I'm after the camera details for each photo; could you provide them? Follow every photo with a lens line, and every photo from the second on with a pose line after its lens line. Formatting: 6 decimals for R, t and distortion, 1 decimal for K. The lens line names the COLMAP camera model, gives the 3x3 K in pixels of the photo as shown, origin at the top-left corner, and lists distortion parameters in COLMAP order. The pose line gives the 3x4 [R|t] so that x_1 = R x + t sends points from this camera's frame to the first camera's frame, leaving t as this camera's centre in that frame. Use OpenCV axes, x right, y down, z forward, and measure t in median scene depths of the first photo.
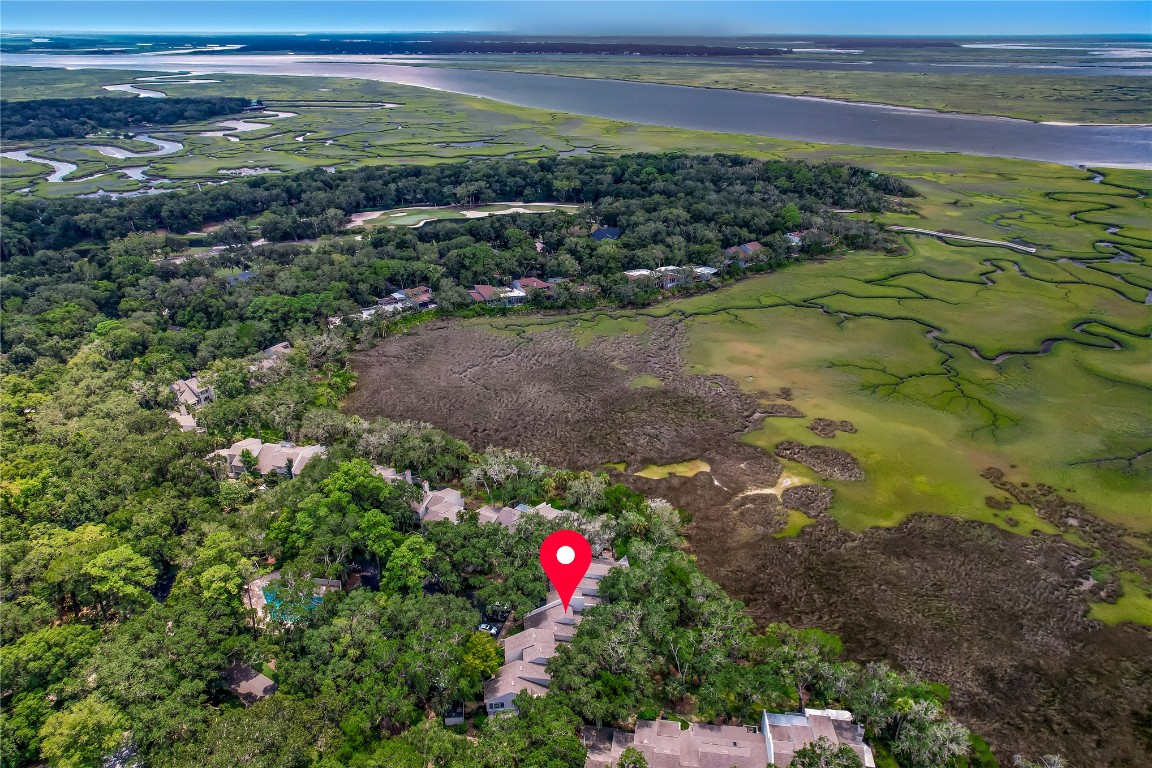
lens RADIAL K [[732.3, 0, 576.0], [0, 732.3, 384.0], [0, 0, 1]] dist [-0.074727, 0.062682]
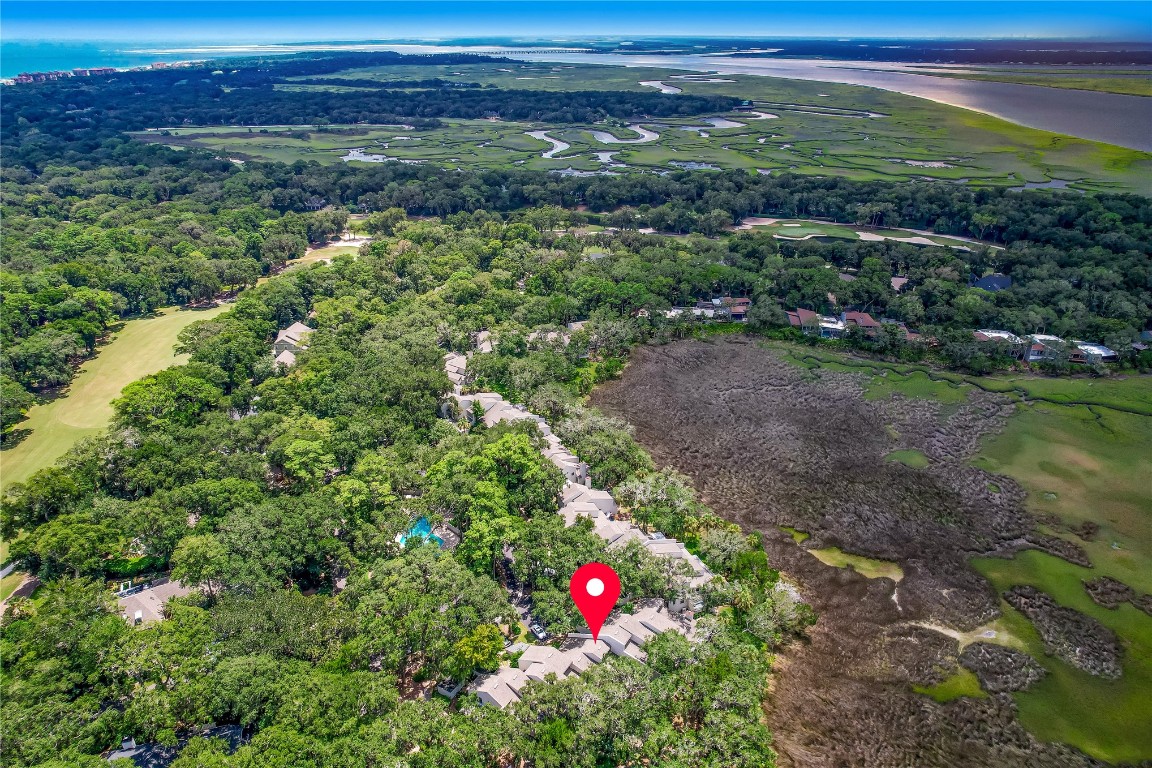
lens RADIAL K [[732.3, 0, 576.0], [0, 732.3, 384.0], [0, 0, 1]] dist [-0.074727, 0.062682]
pose [[0.798038, 0.257234, -0.544946, 0.156257], [-0.260648, 0.962691, 0.072722, -0.032028], [0.543321, 0.084004, 0.835311, 0.065015]]
